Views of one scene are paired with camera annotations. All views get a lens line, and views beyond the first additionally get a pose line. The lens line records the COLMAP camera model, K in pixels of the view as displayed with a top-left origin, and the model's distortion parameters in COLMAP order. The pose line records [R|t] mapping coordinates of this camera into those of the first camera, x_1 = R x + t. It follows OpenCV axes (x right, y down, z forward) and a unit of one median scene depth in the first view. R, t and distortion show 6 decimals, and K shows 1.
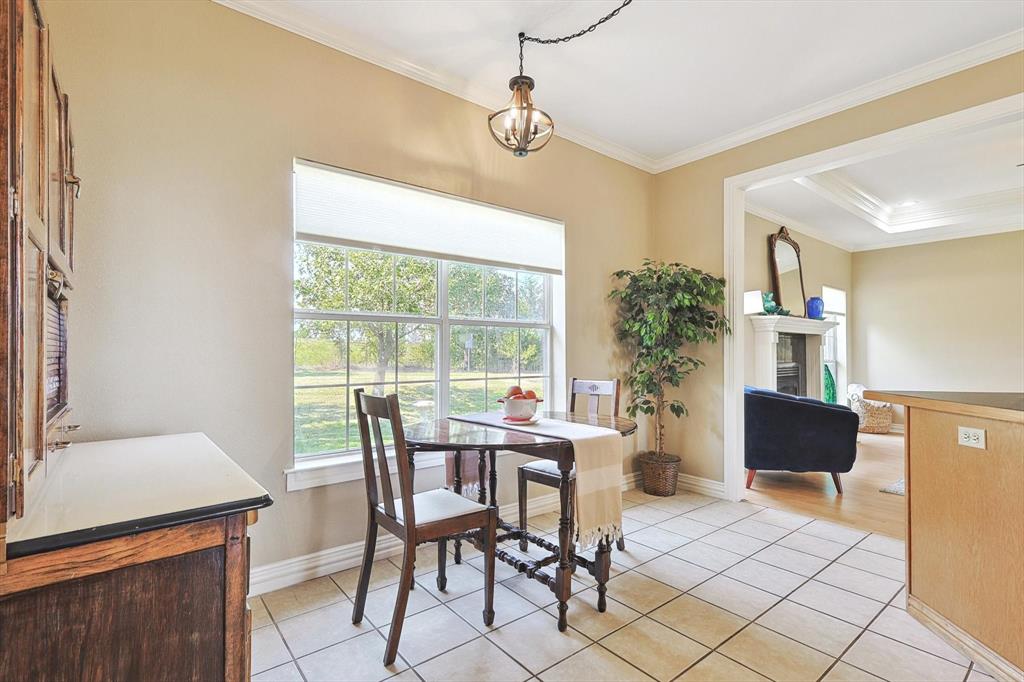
lens RADIAL K [[486.4, 0, 519.4], [0, 486.4, 342.2], [0, 0, 1]] dist [0.007244, -0.002504]
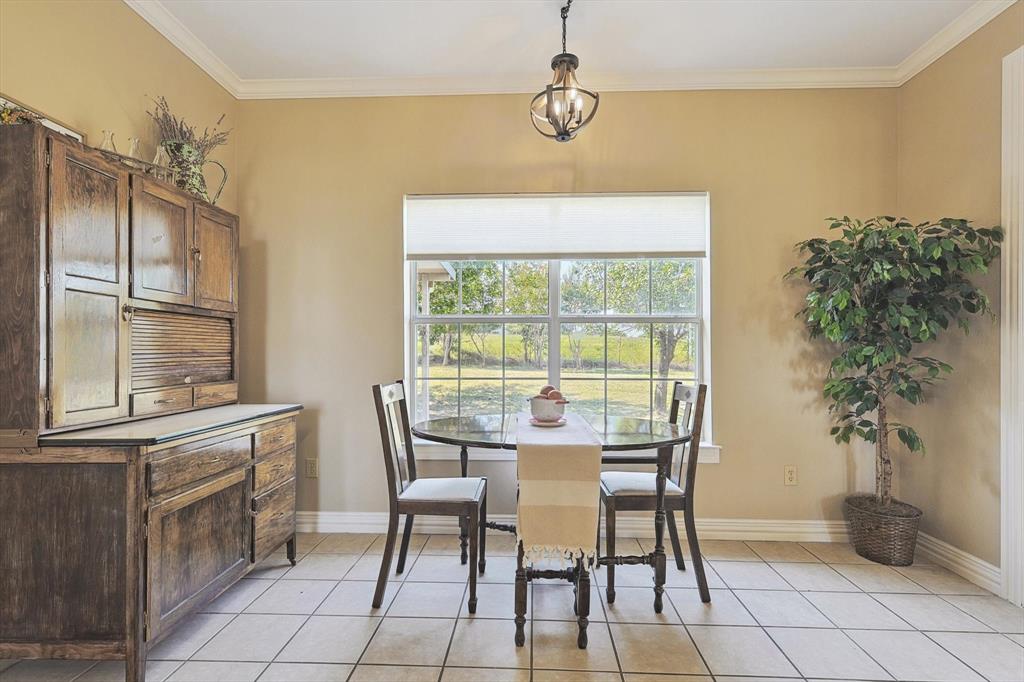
lens RADIAL K [[486.4, 0, 505.4], [0, 486.4, 347.8], [0, 0, 1]] dist [0.007244, -0.002504]
pose [[0.746500, -0.003017, -0.665379, 0.373742], [0.011465, 0.999900, 0.008329, 0.004457], [0.665287, -0.013846, 0.746459, 0.153609]]
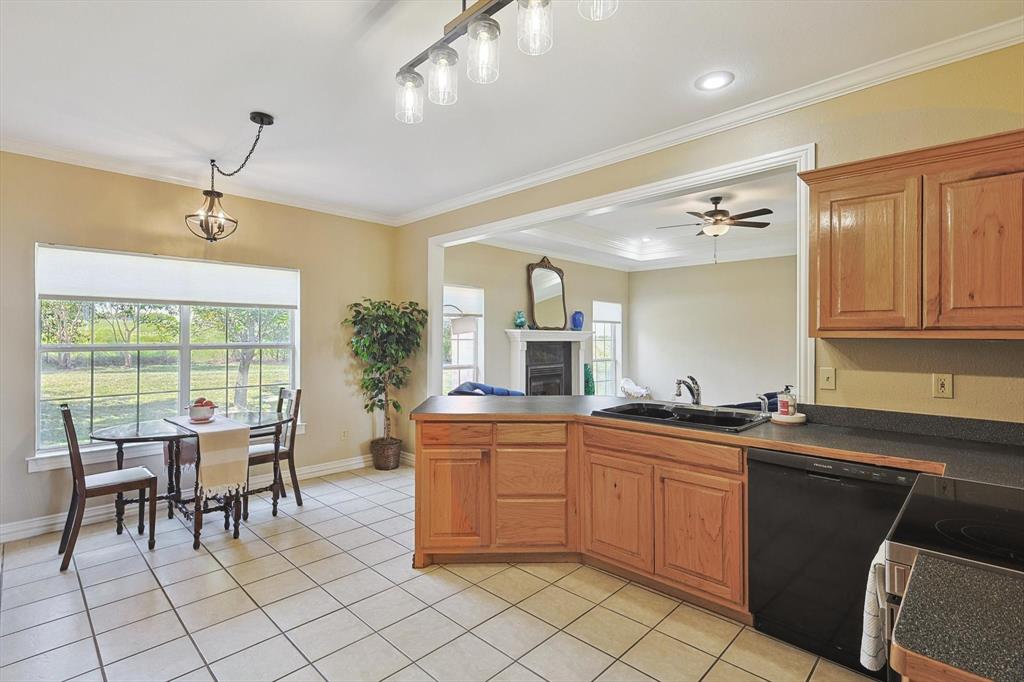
lens RADIAL K [[486.4, 0, 517.4], [0, 486.4, 331.1], [0, 0, 1]] dist [0.007244, -0.002504]
pose [[0.992159, -0.000303, 0.124981, 0.513629], [-0.000256, 0.999990, 0.004457, -0.081357], [-0.124981, -0.004454, 0.992149, -0.410932]]
